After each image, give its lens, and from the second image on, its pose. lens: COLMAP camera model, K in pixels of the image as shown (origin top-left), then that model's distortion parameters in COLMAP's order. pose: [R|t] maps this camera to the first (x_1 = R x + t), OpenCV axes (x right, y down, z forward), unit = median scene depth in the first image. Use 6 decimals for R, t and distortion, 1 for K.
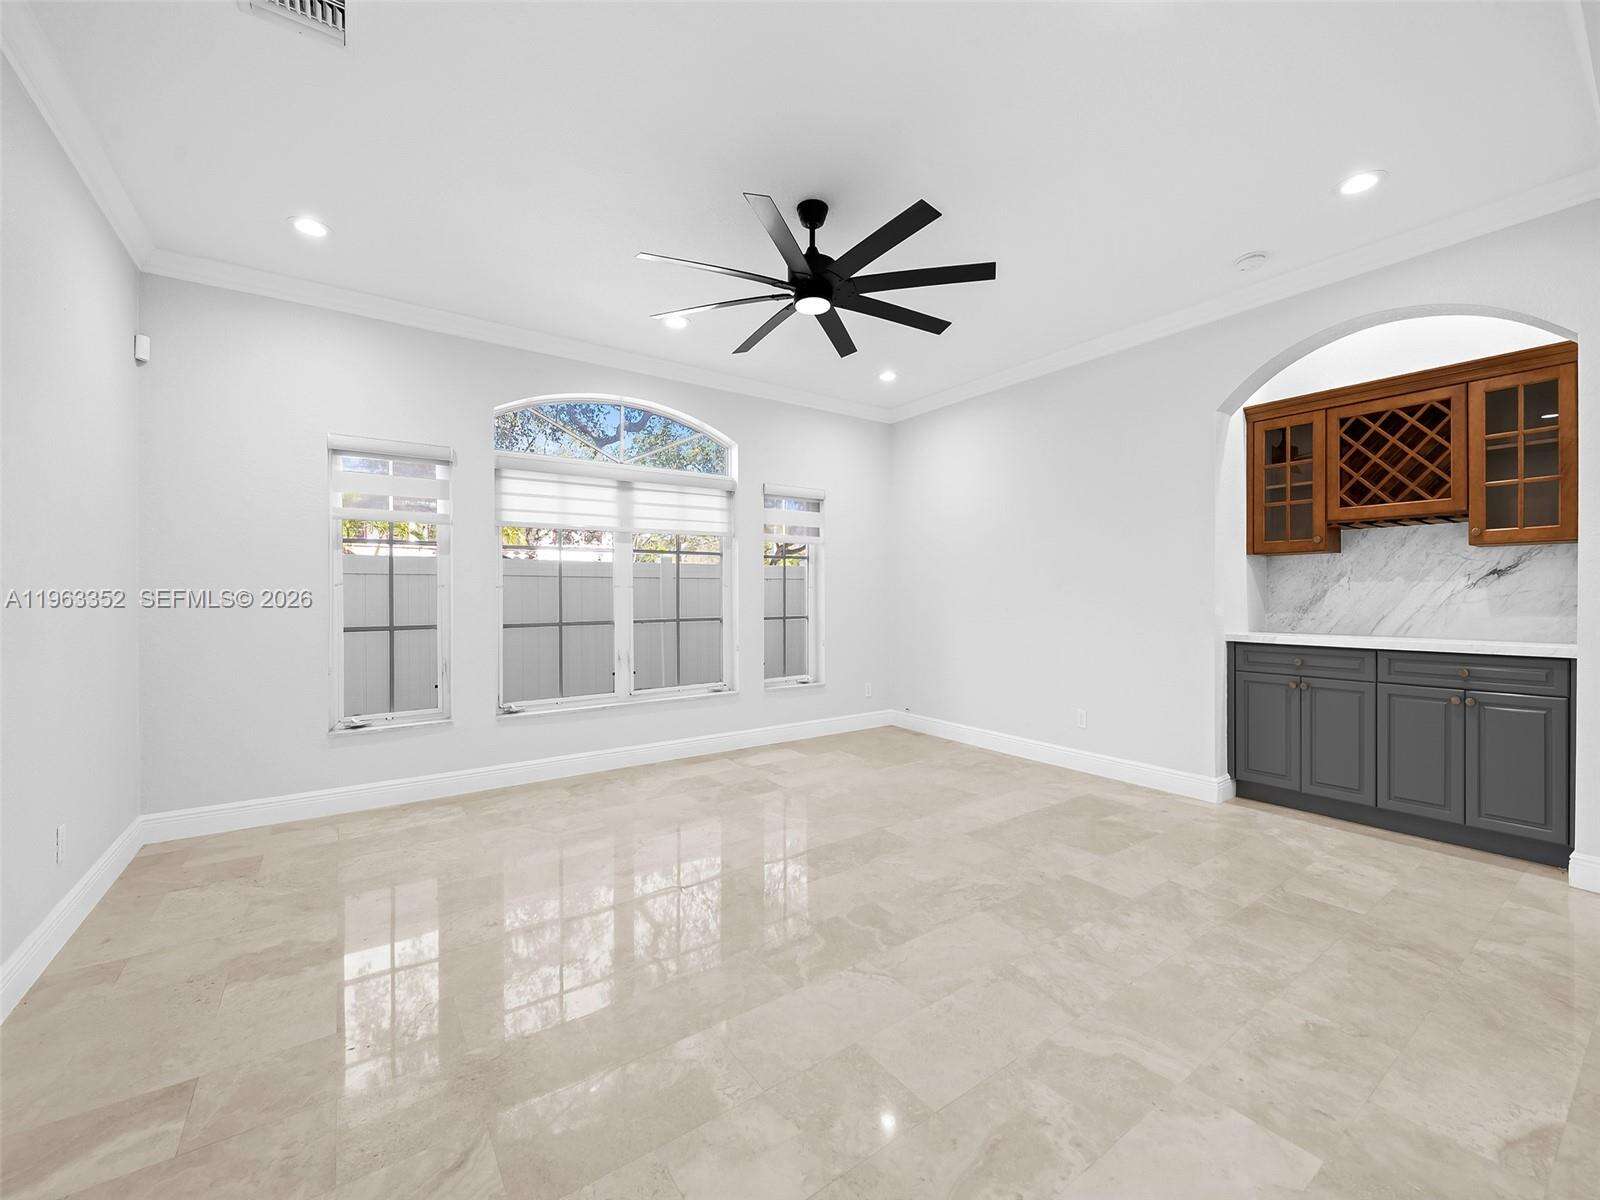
lens RADIAL K [[653.4, 0, 804.0], [0, 653.4, 598.4], [0, 0, 1]] dist [-0.003945, -0.001264]
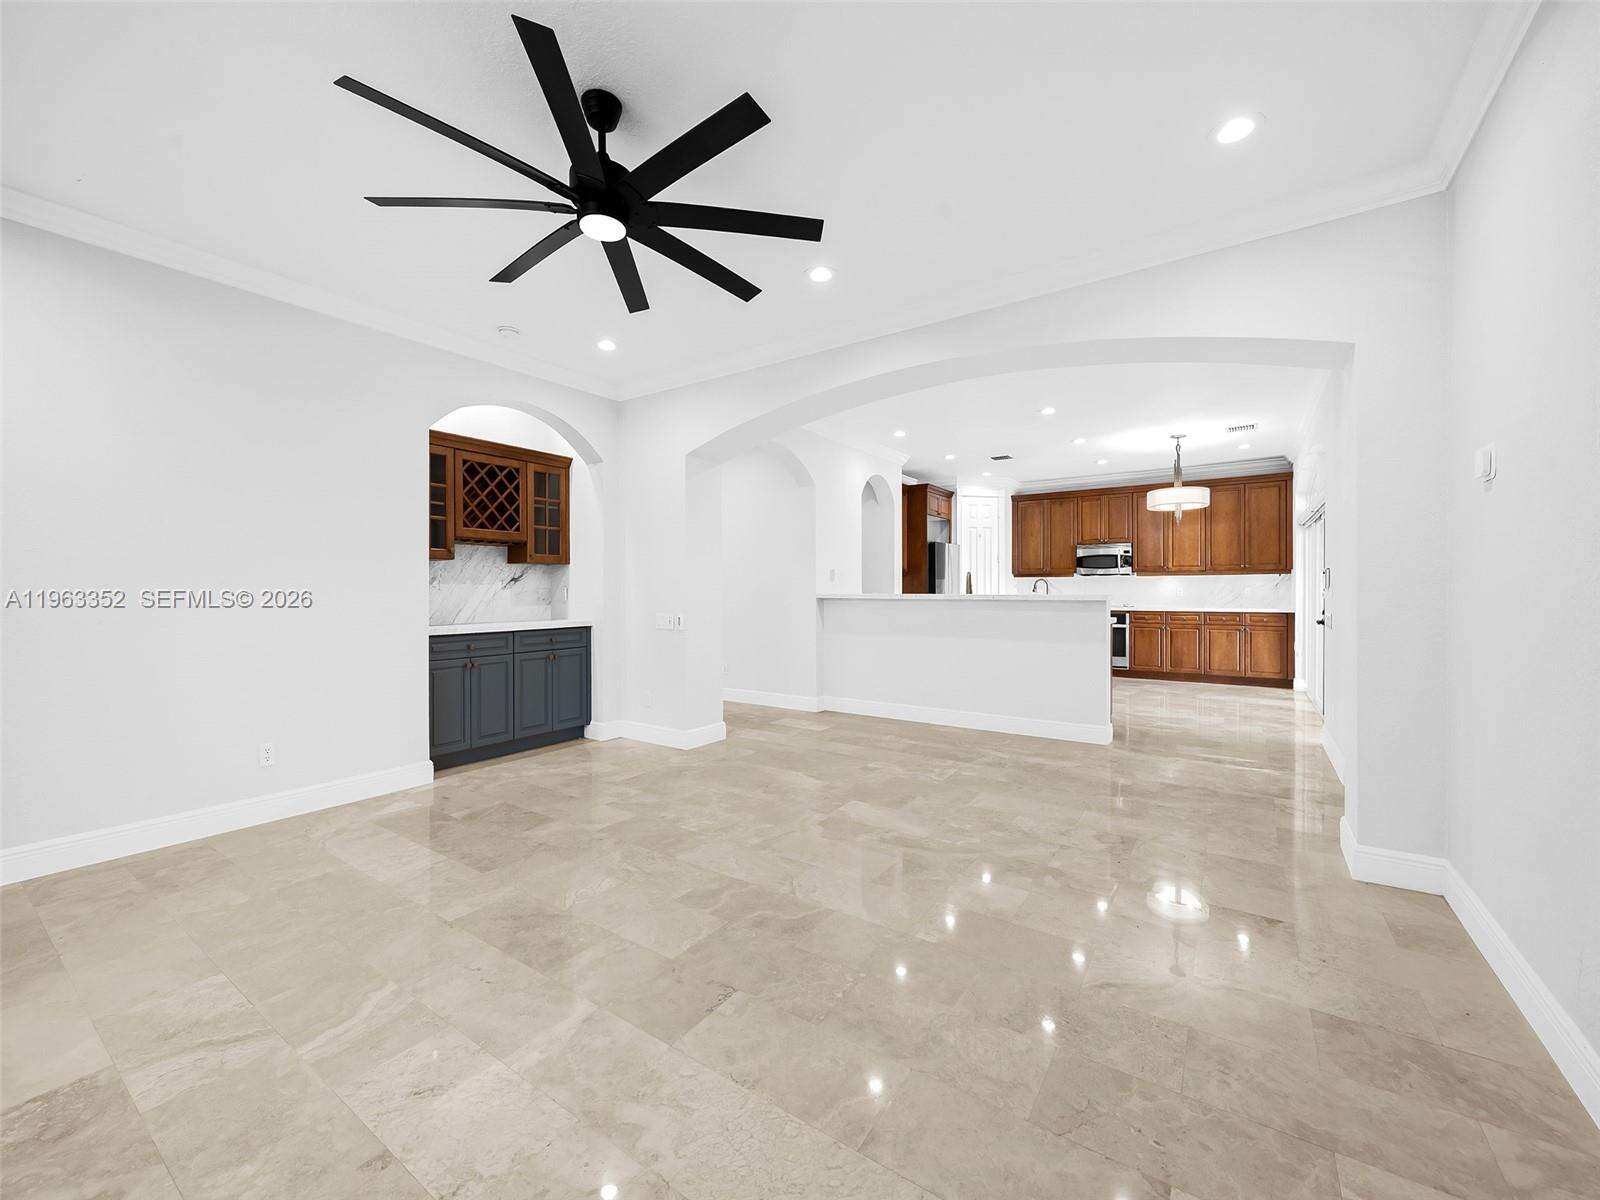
lens RADIAL K [[637.0, 0, 804.5], [0, 637.0, 593.8], [0, 0, 1]] dist [0.000582, -0.000222]
pose [[-0.361041, 0.000068, 0.932550, -0.687735], [0.009387, 0.999950, 0.003561, -0.003678], [-0.932503, 0.010040, -0.361023, 0.912146]]
